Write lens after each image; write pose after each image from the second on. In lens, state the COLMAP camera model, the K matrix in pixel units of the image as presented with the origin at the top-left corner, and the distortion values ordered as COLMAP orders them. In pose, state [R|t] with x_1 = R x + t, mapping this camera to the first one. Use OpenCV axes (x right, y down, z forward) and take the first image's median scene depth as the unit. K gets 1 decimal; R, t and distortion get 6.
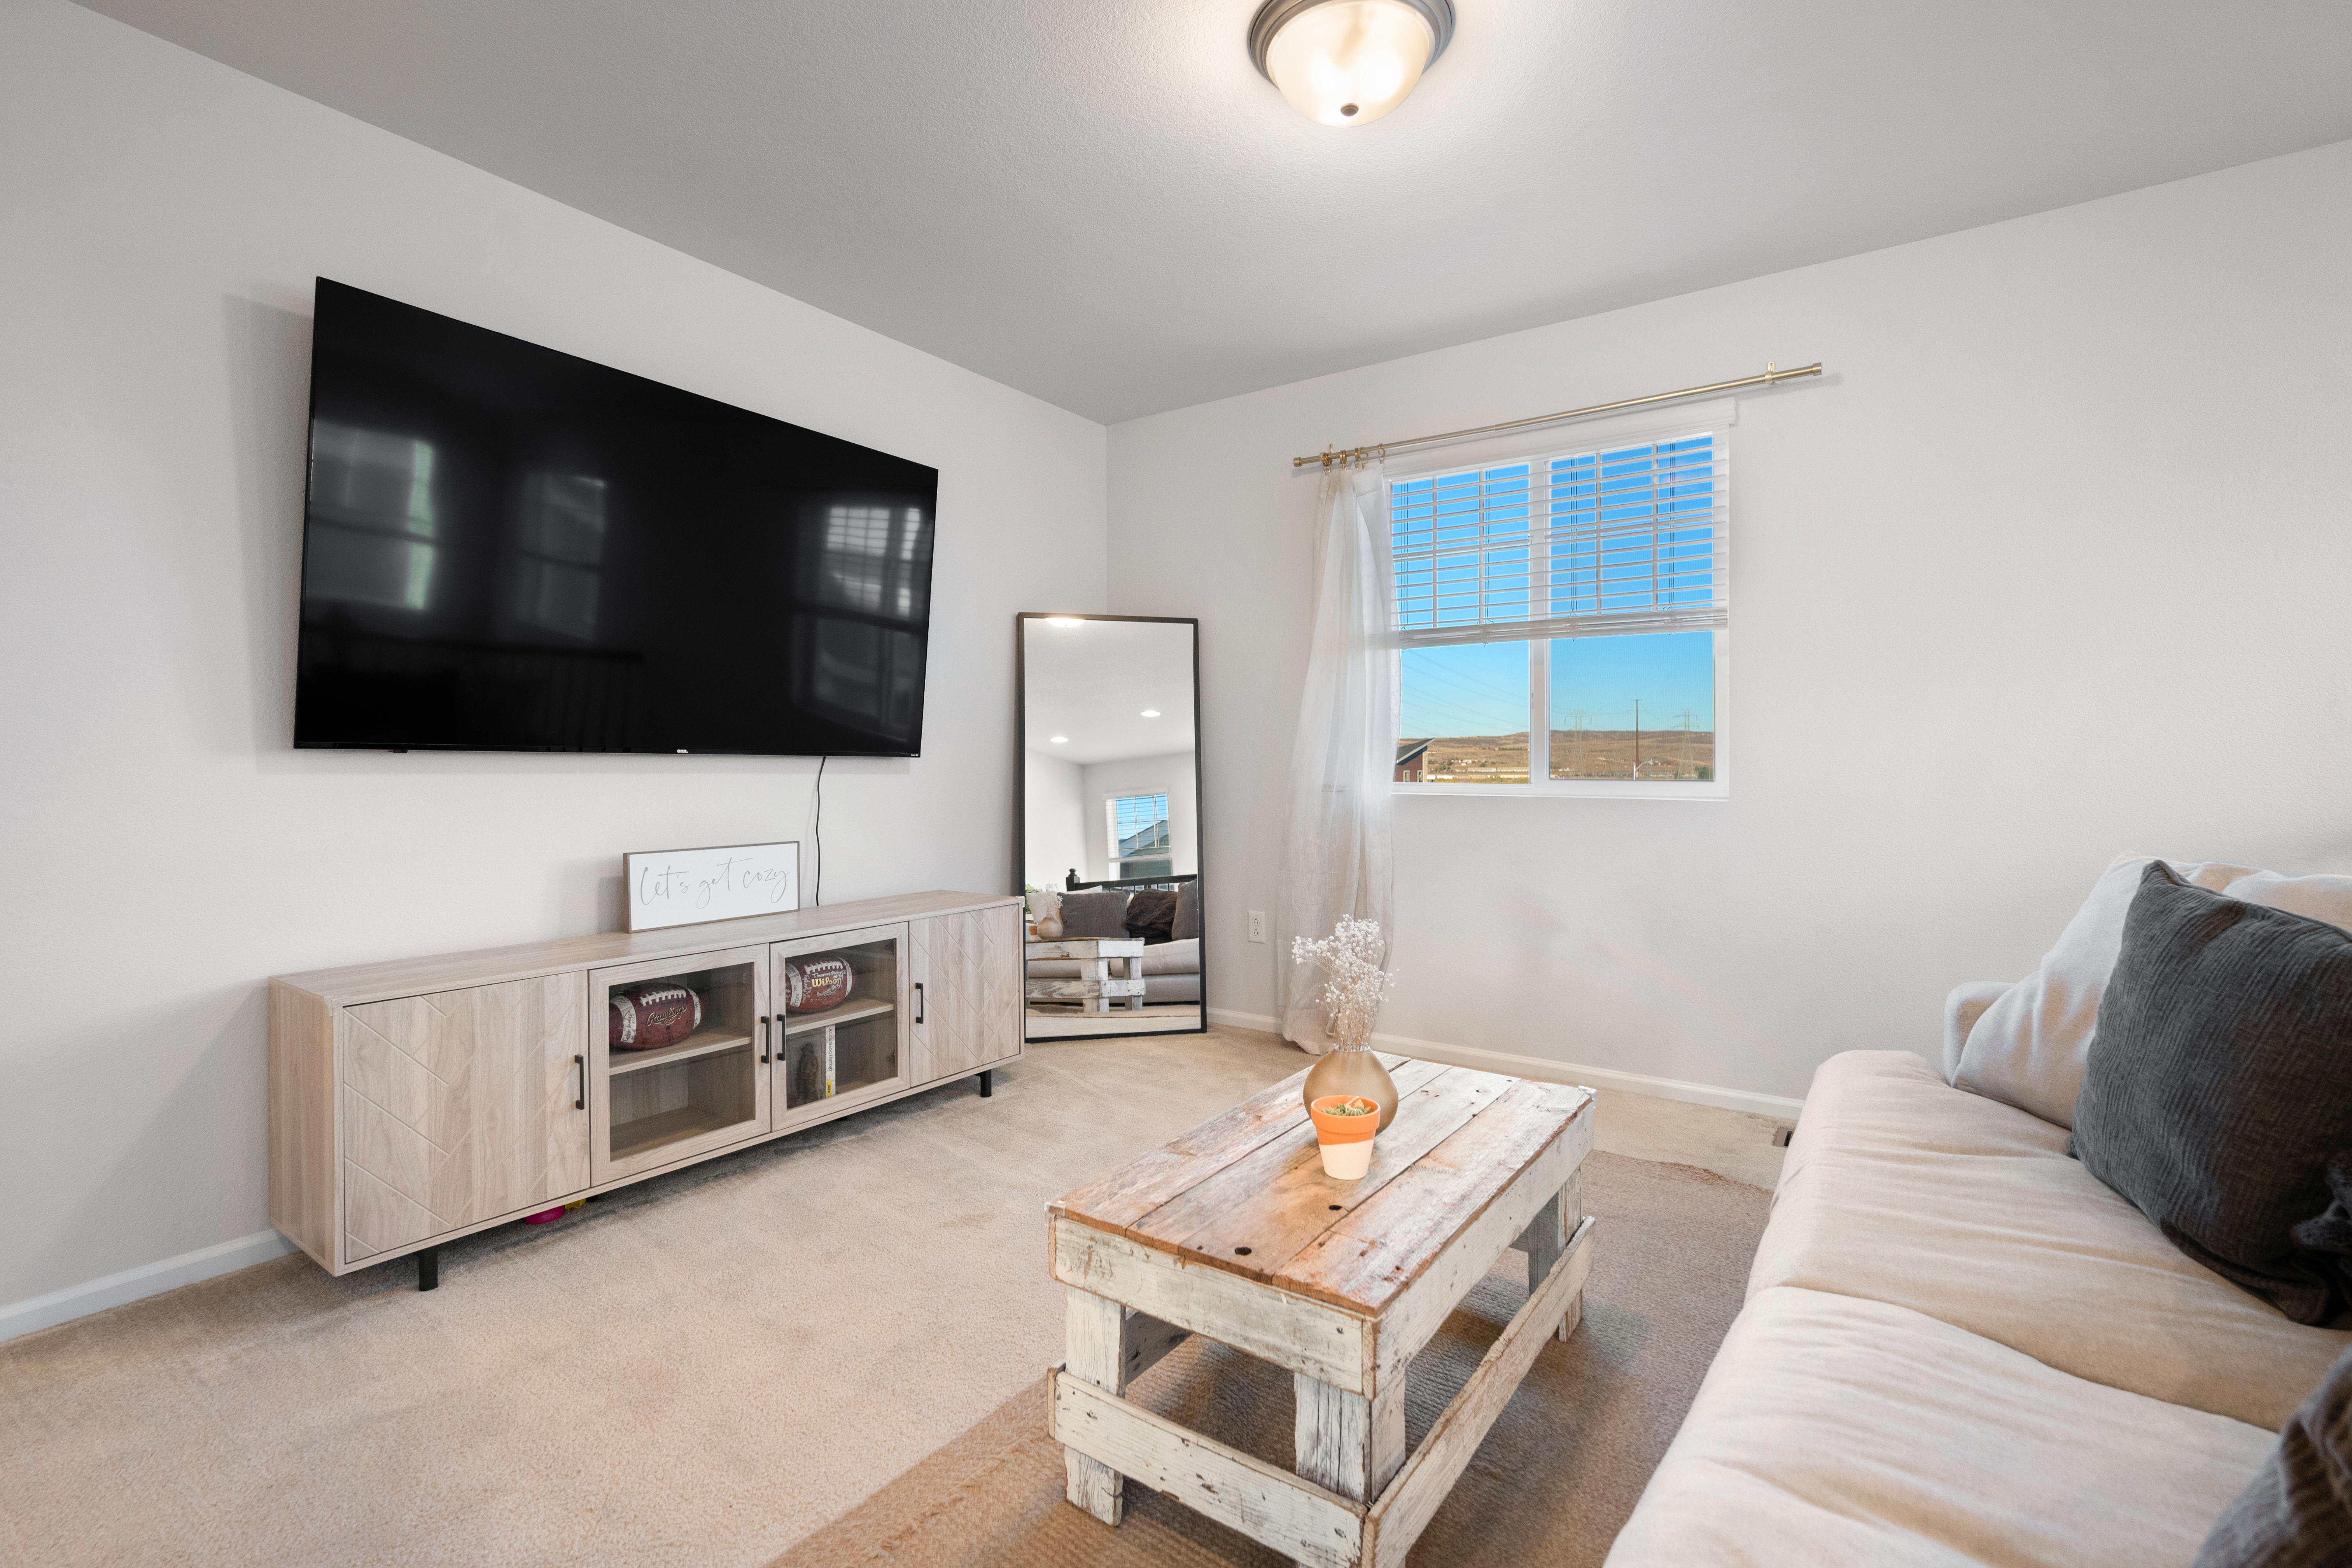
lens RADIAL K [[1056.3, 0, 1188.3], [0, 1056.3, 776.5], [0, 0, 1]] dist [-0.001640, 0.000001]
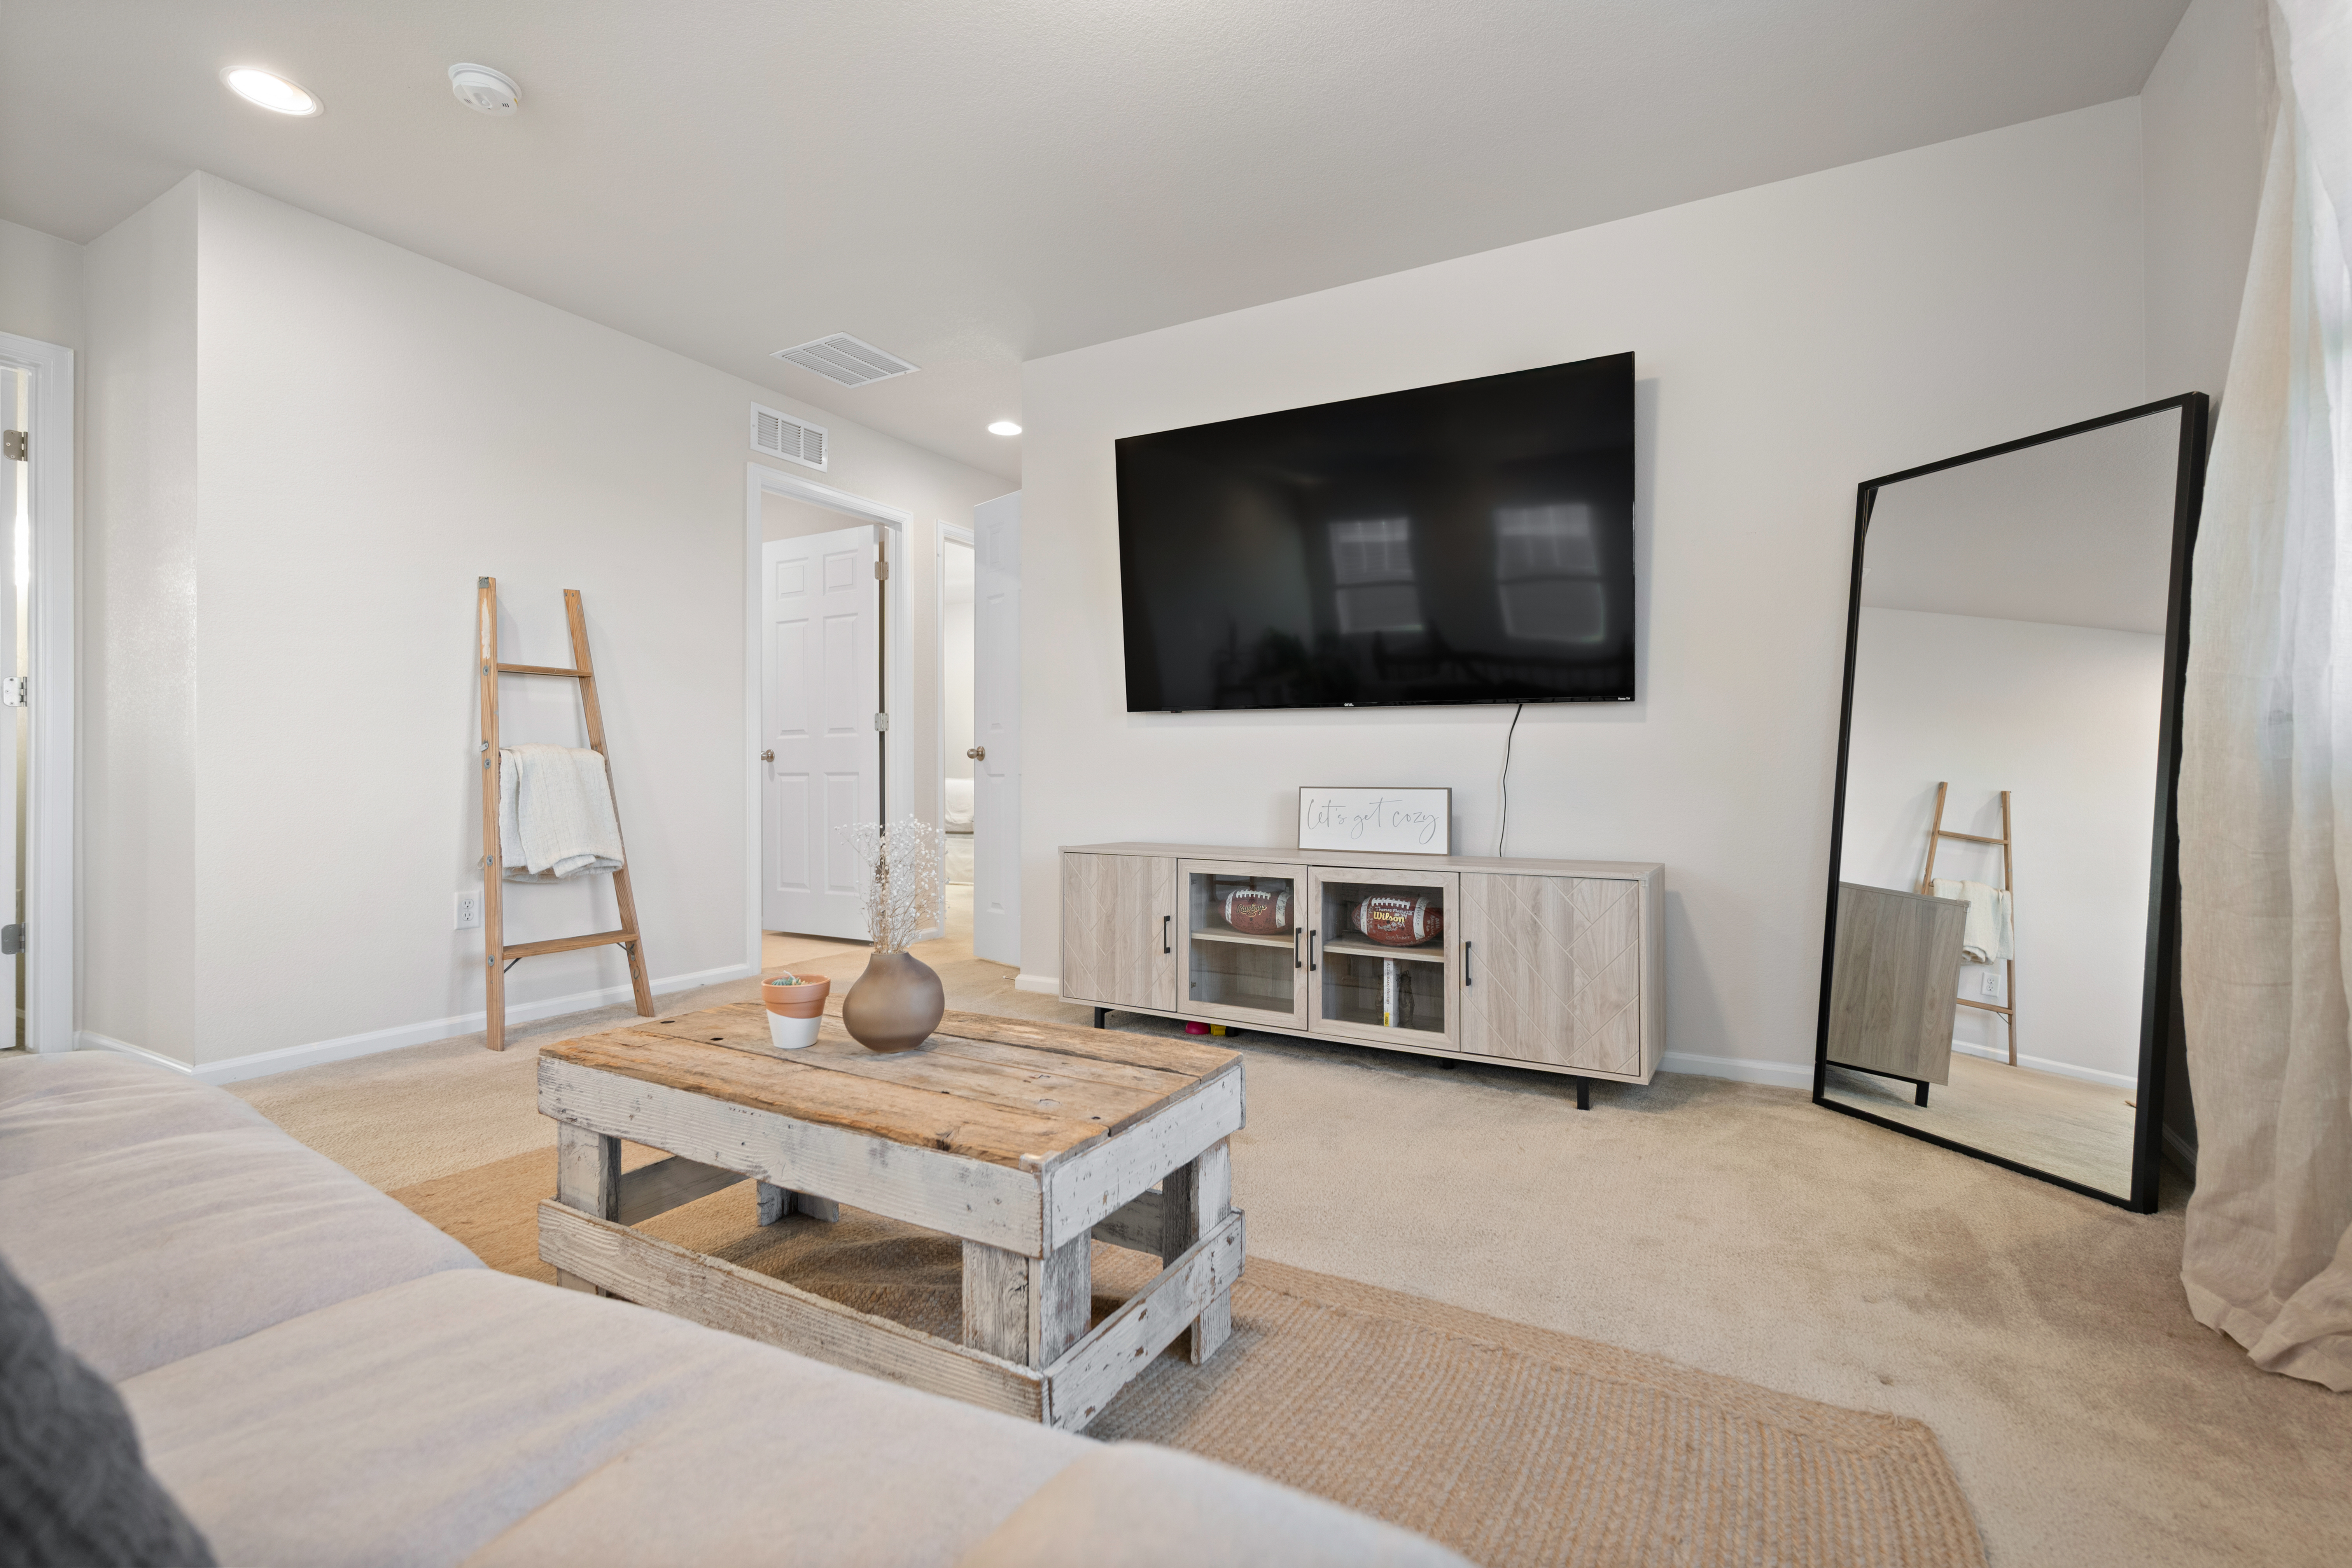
lens RADIAL K [[1056.3, 0, 1185.7], [0, 1056.3, 773.1], [0, 0, 1]] dist [-0.001640, 0.000001]
pose [[0.085398, 0.003839, -0.996340, 0.671062], [-0.011529, 0.999929, 0.002865, 0.050136], [0.996280, 0.011242, 0.085436, 0.699756]]
